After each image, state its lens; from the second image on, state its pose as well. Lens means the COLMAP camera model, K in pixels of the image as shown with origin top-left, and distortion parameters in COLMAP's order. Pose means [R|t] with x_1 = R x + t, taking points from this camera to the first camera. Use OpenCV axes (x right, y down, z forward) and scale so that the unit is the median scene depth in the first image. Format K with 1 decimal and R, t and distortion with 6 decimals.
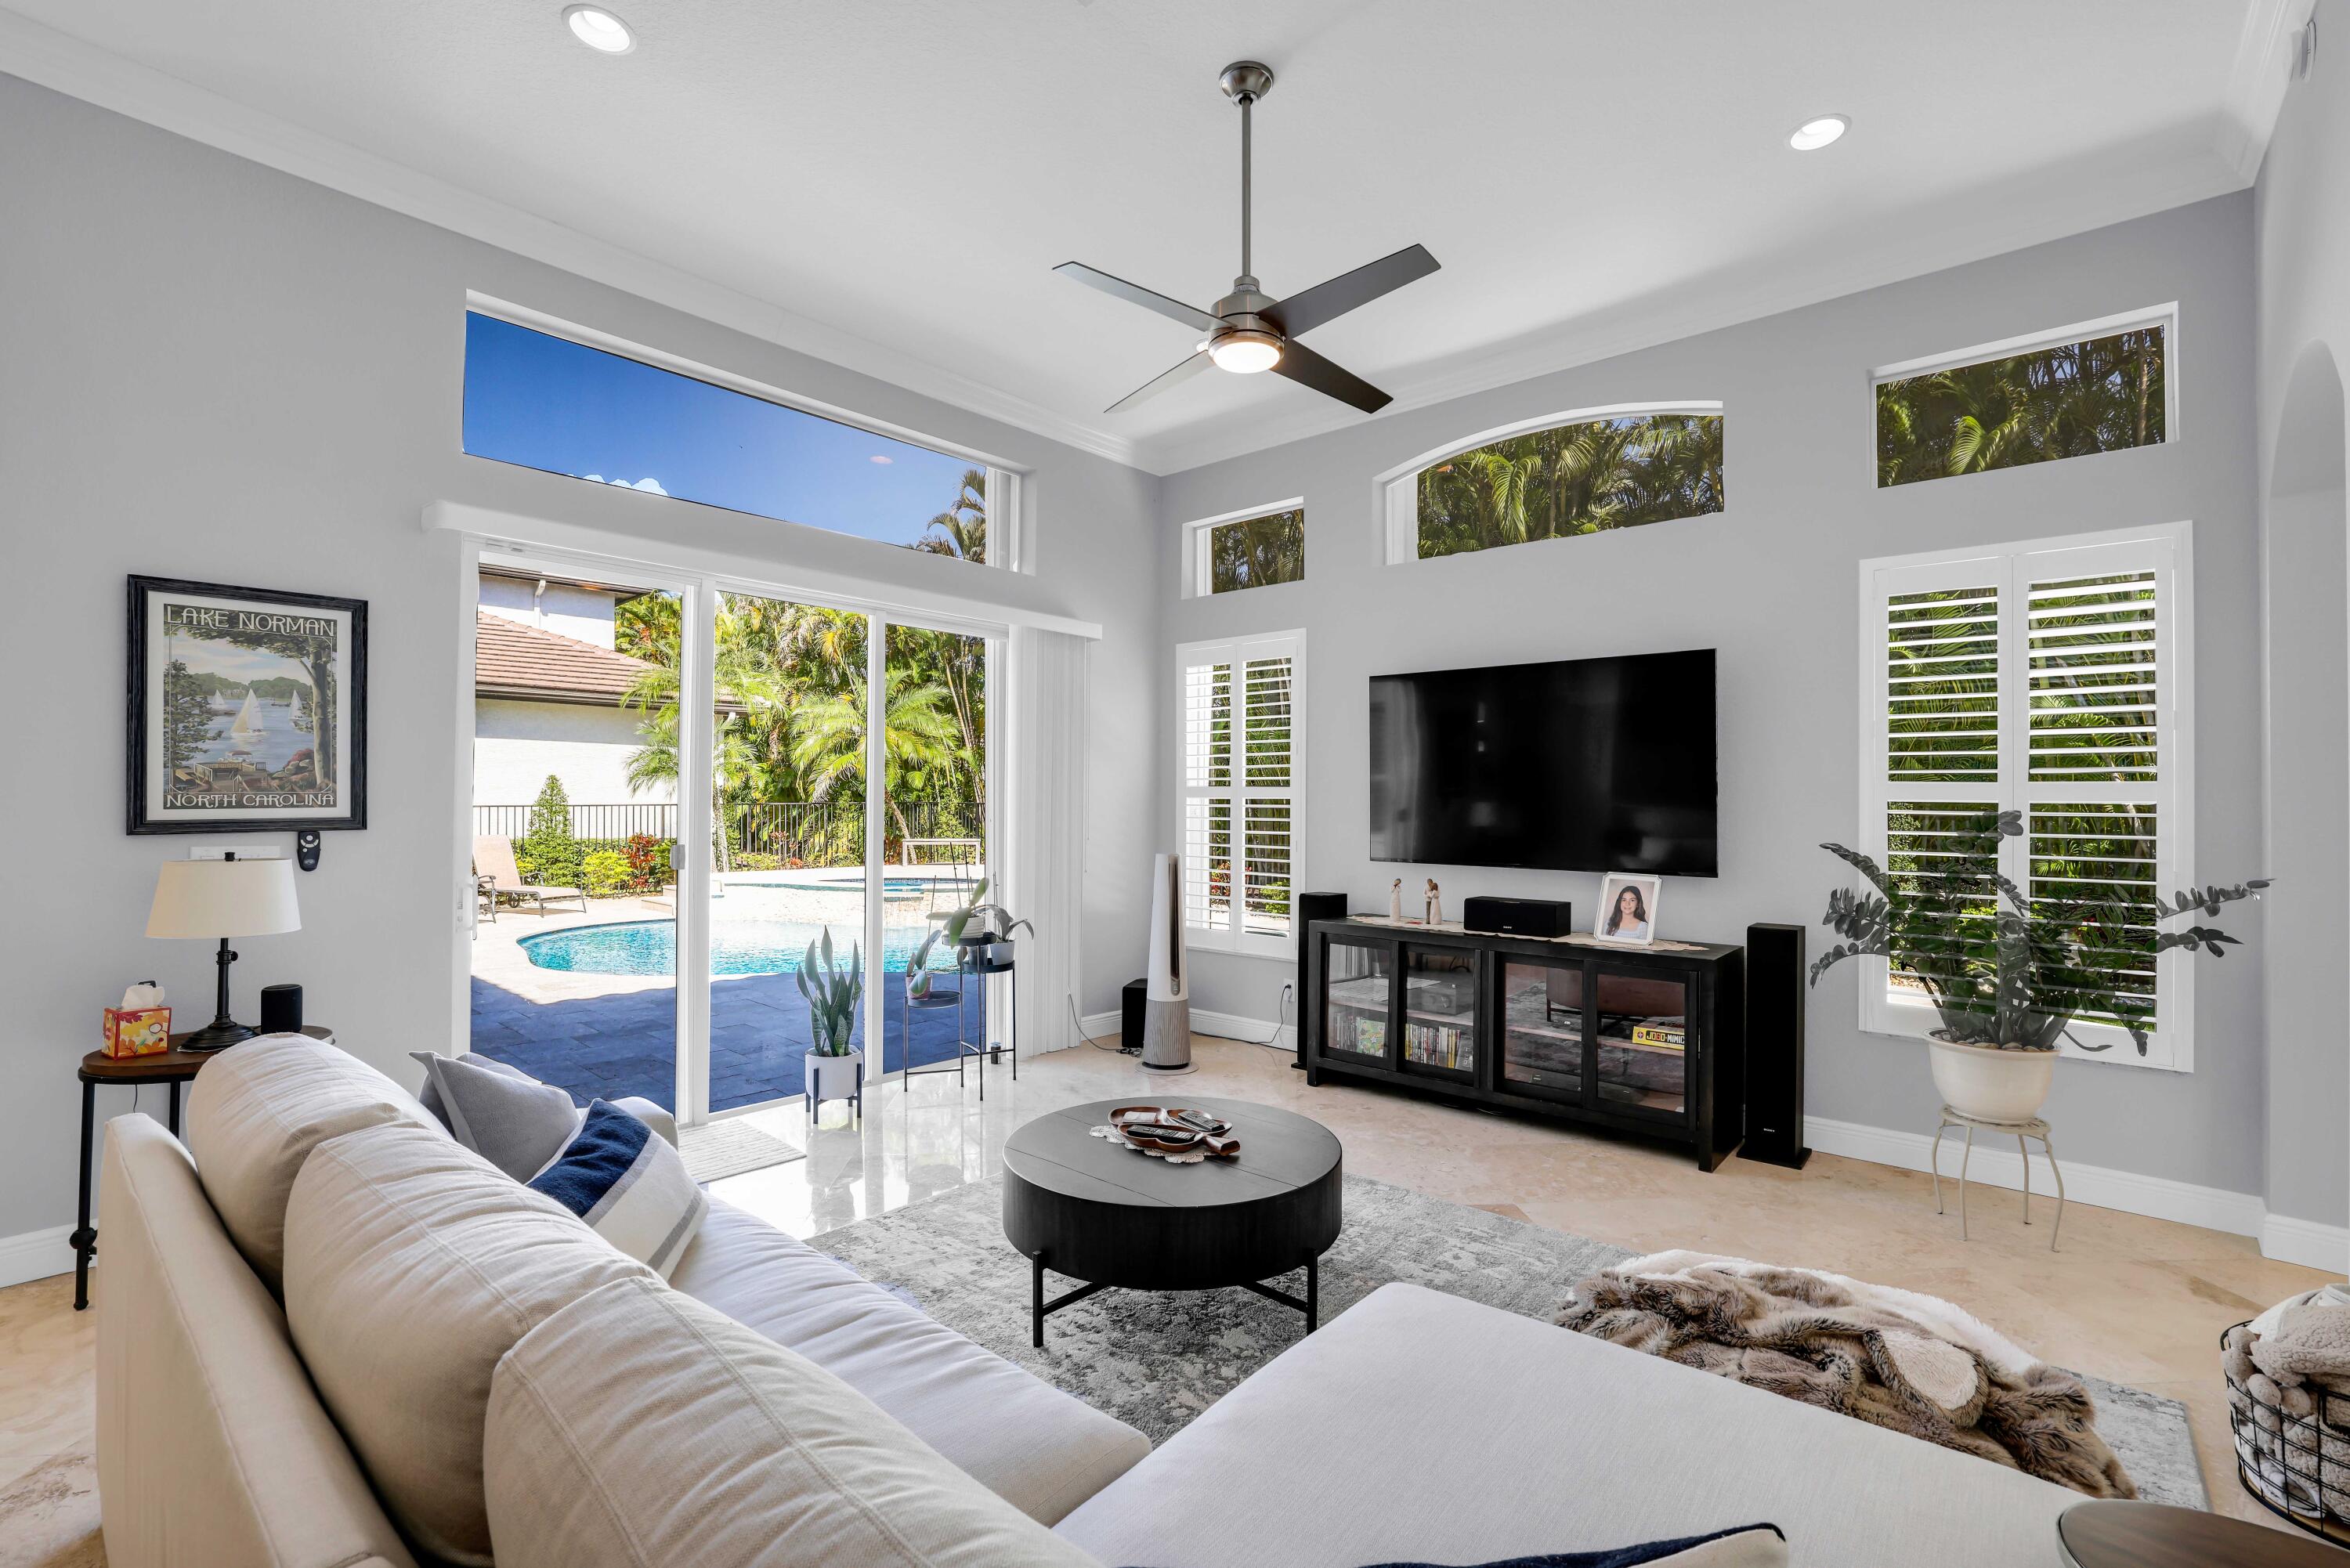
lens RADIAL K [[1011.5, 0, 1169.9], [0, 1011.5, 786.8], [0, 0, 1]] dist [-0.018386, 0.000186]
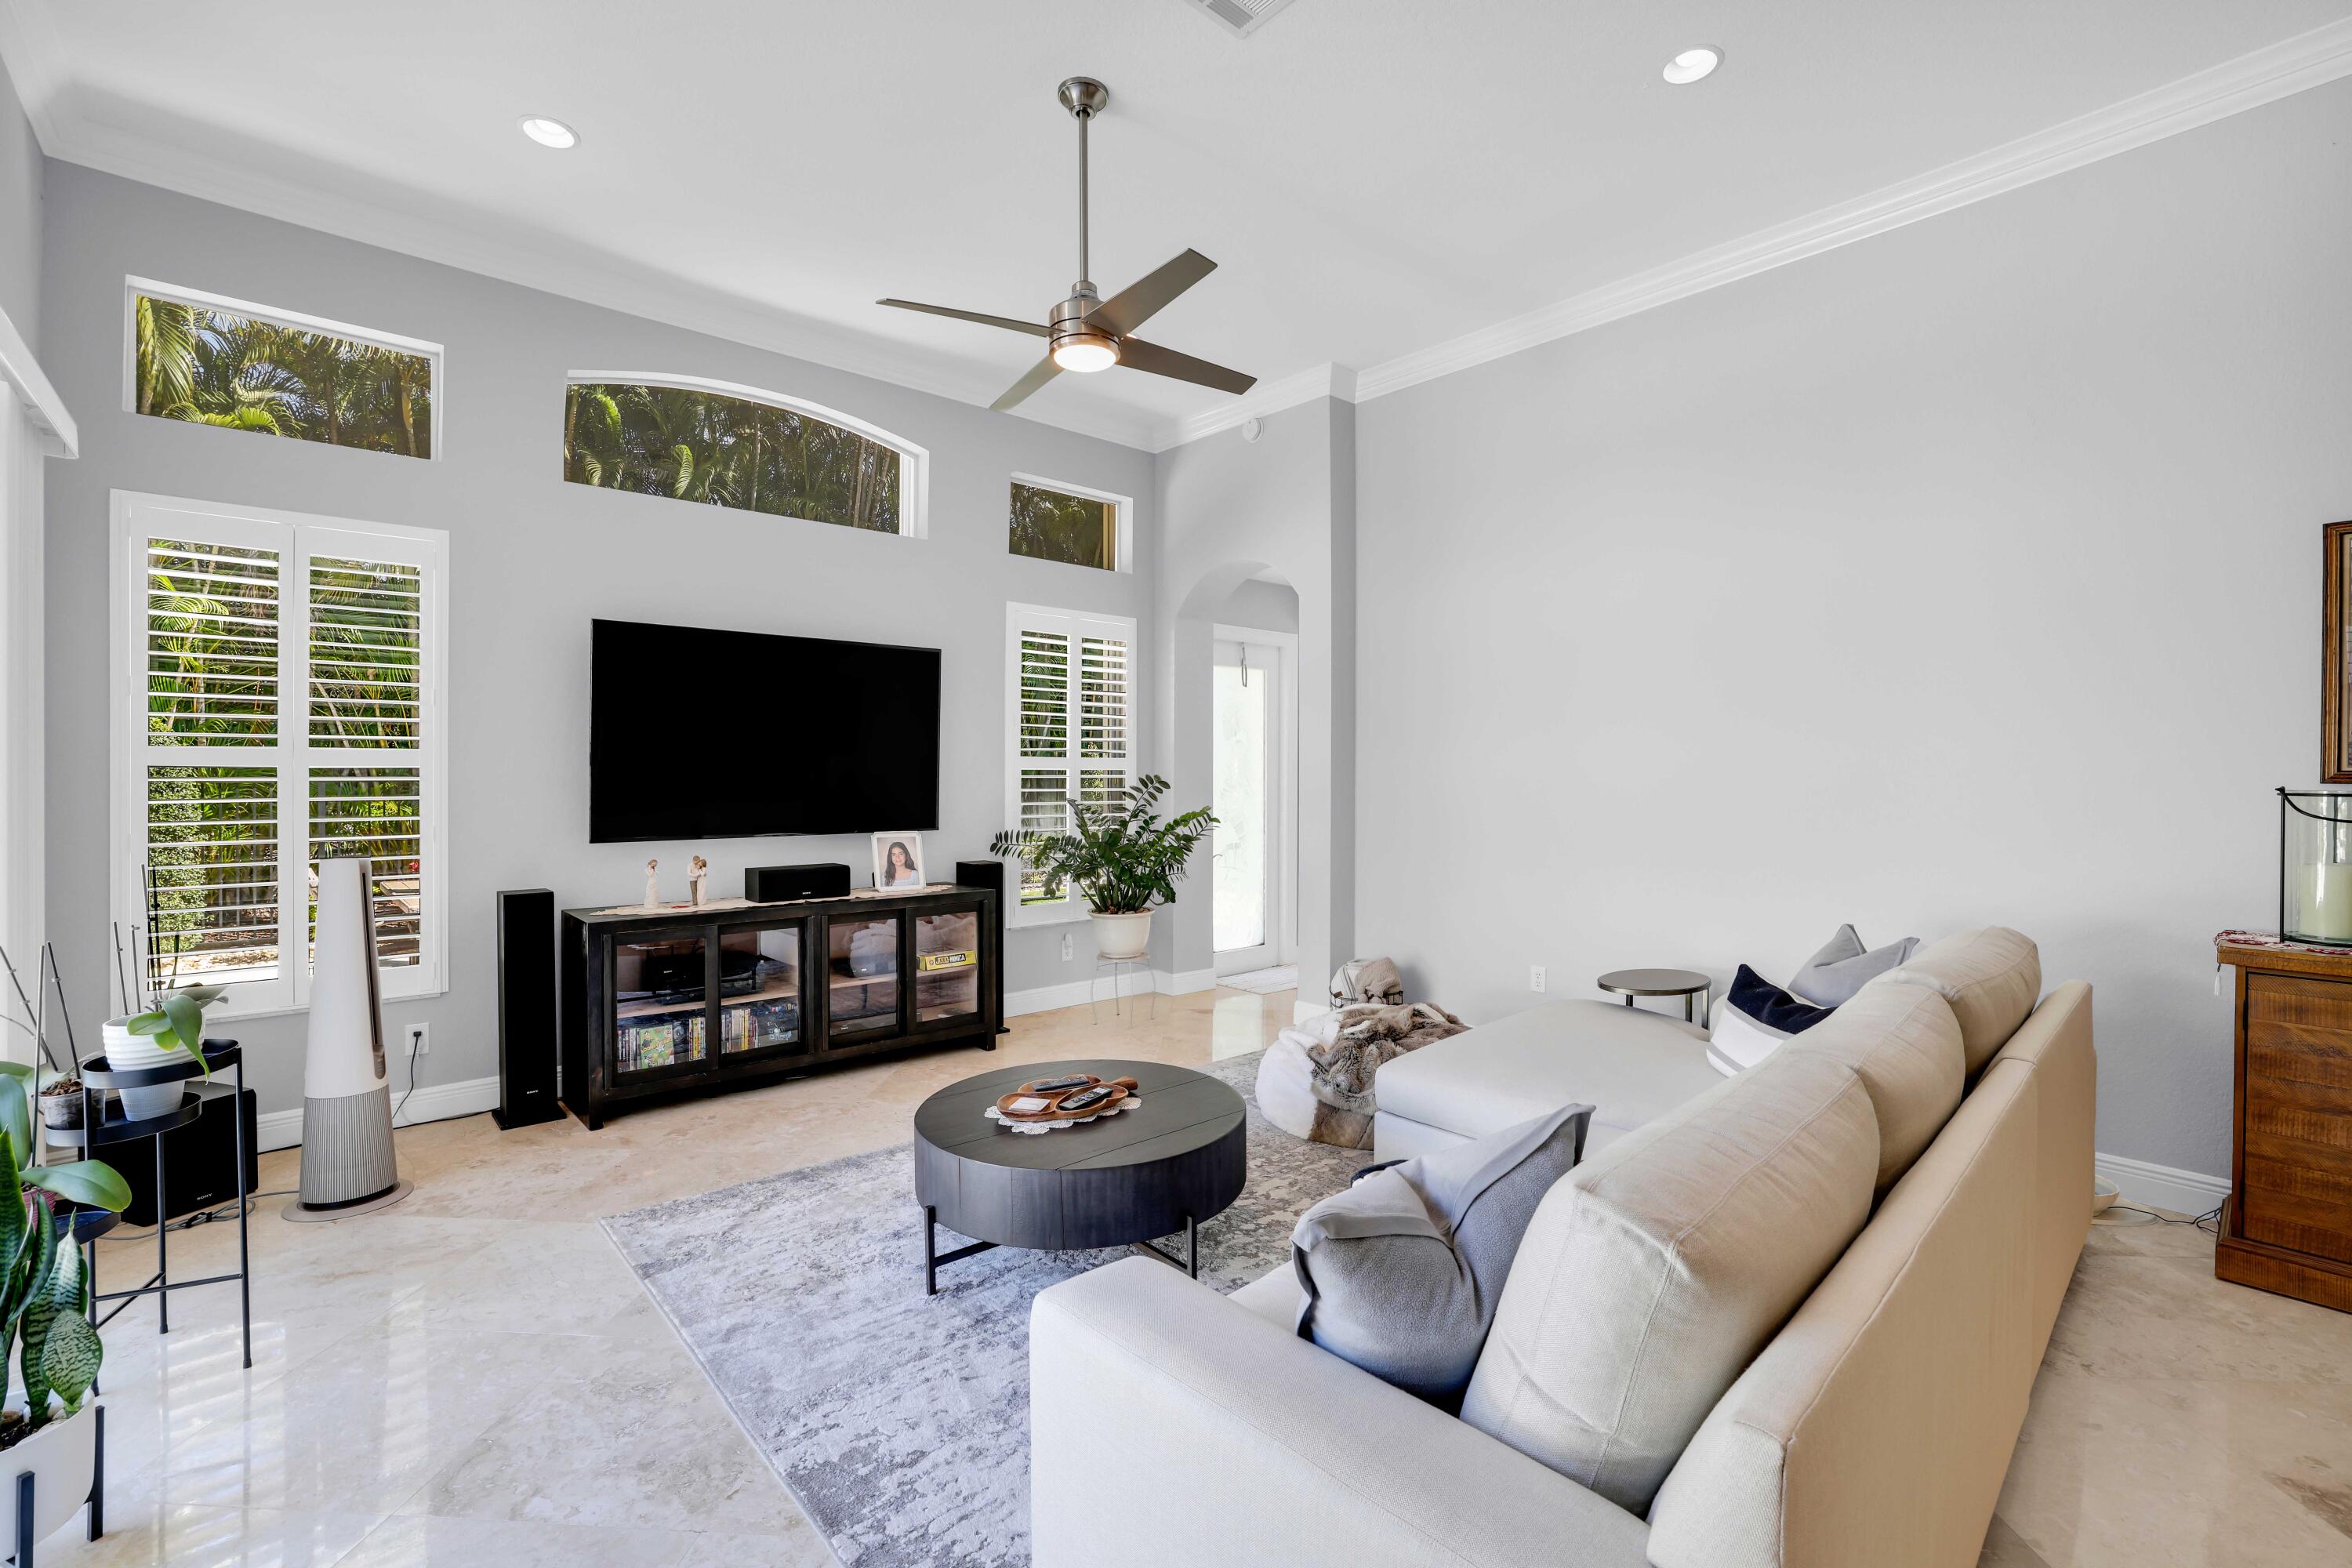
lens RADIAL K [[1012.4, 0, 1170.9], [0, 1012.4, 777.7], [0, 0, 1]] dist [-0.018386, 0.000186]
pose [[0.144720, -0.011798, 0.989402, -0.666669], [-0.012940, 0.999821, 0.013815, 0.003084], [-0.989388, -0.014803, 0.144542, 0.517103]]
